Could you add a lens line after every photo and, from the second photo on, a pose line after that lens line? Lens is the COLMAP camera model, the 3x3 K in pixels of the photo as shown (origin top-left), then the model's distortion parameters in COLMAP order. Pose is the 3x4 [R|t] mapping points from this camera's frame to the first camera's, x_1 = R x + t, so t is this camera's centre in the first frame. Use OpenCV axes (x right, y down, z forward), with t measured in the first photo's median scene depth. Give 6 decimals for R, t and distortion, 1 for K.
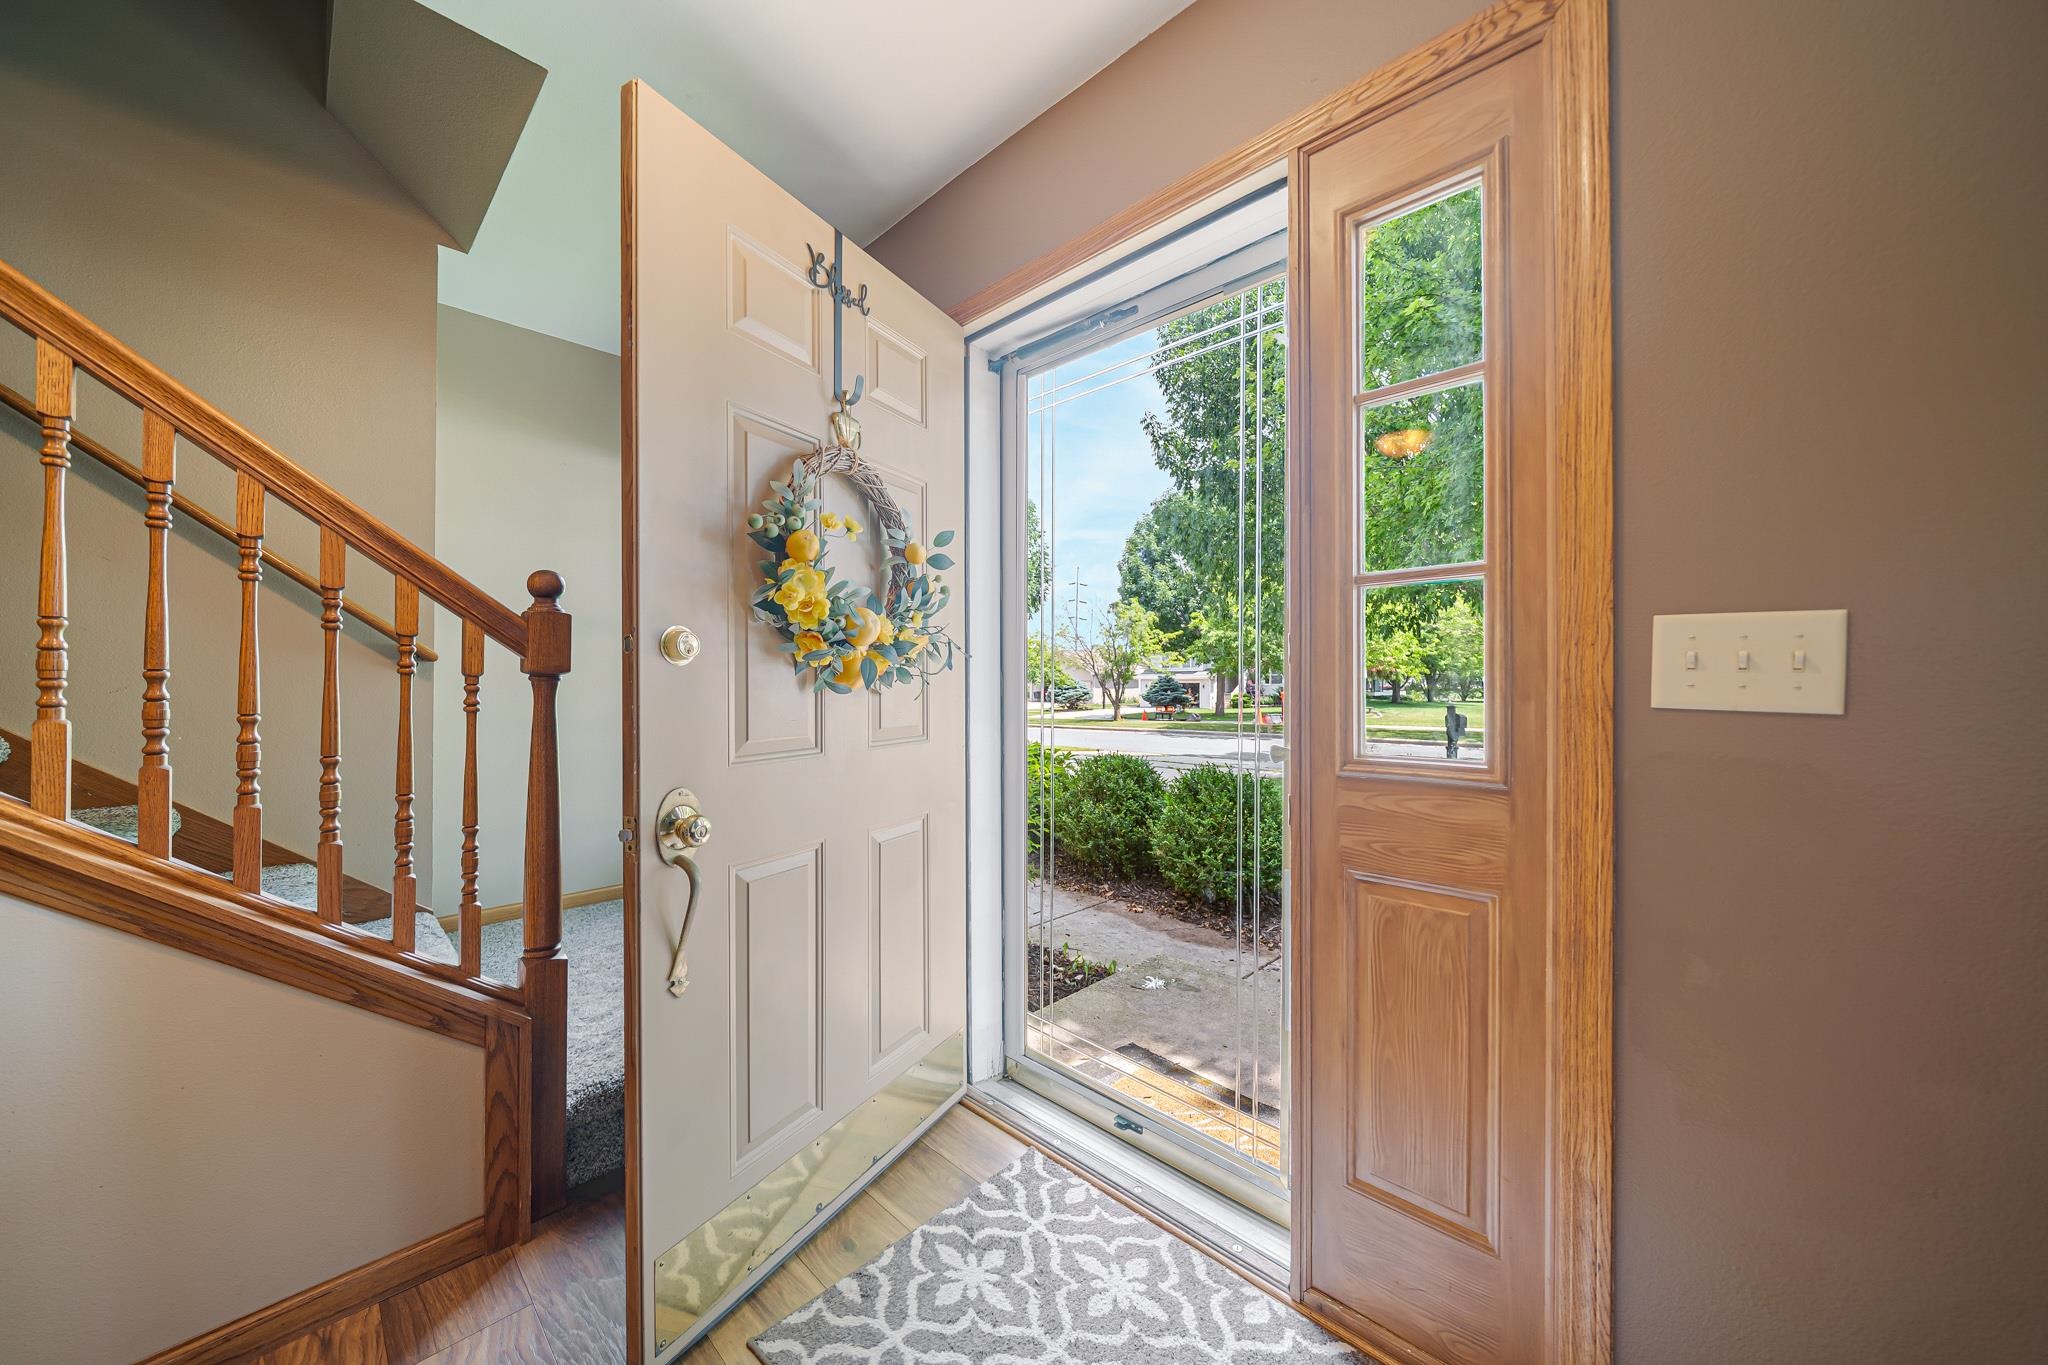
lens RADIAL K [[735.3, 0, 1023.6], [0, 735.3, 678.6], [0, 0, 1]] dist [-0.001185, -0.003219]
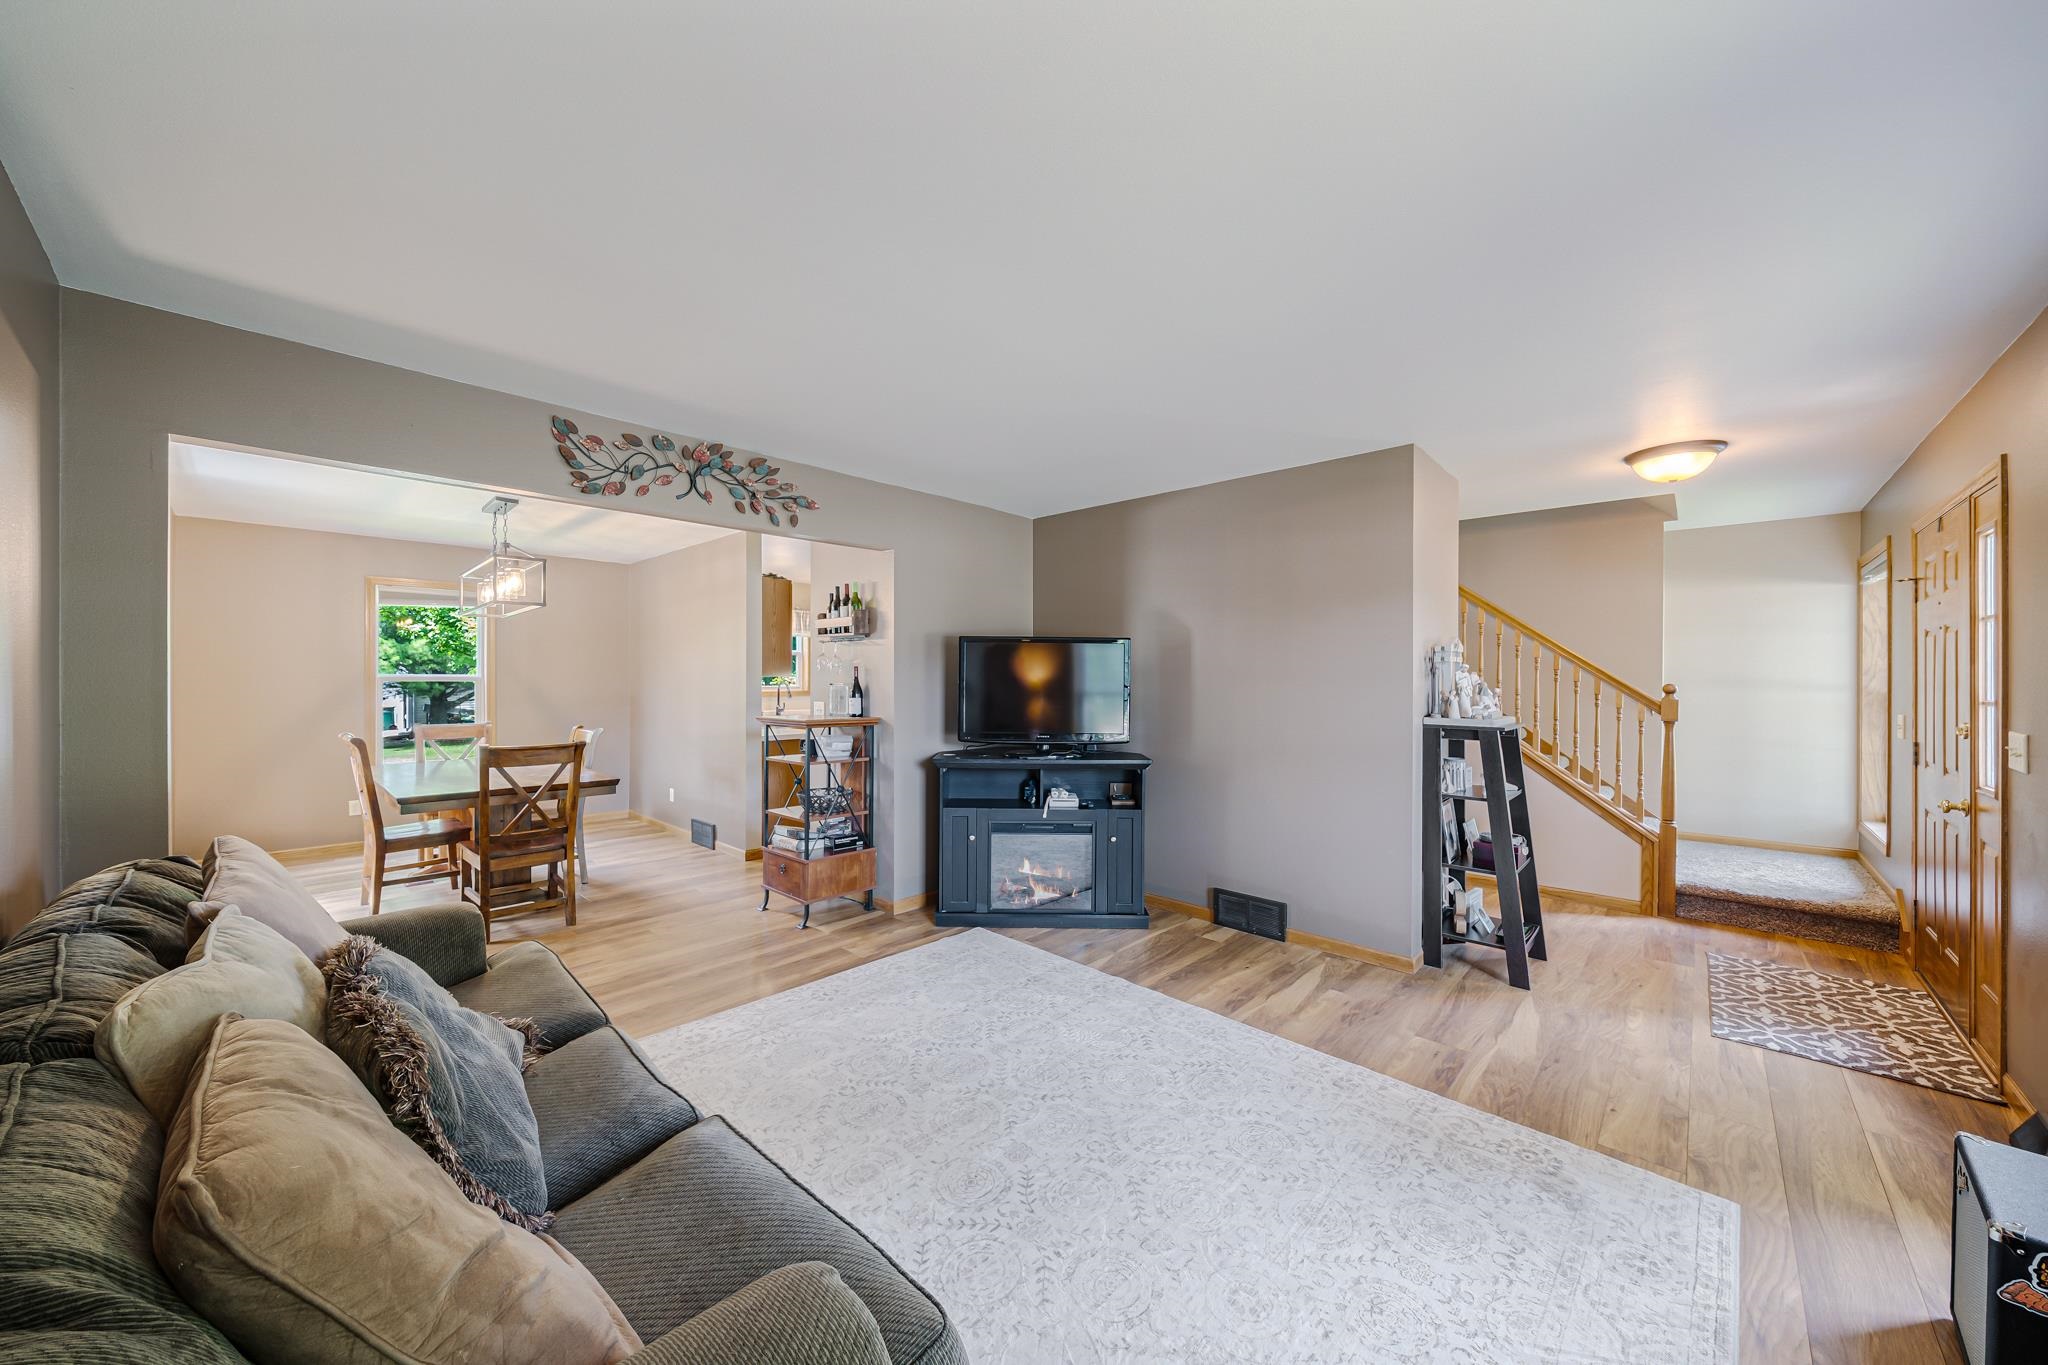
lens RADIAL K [[722.9, 0, 1019.4], [0, 722.9, 686.3], [0, 0, 1]] dist [-0.007872, -0.000186]
pose [[0.023745, 0.004685, -0.999707, 2.036388], [-0.004639, 0.999979, 0.004576, -0.147476], [0.999707, 0.004529, 0.023766, -1.546103]]
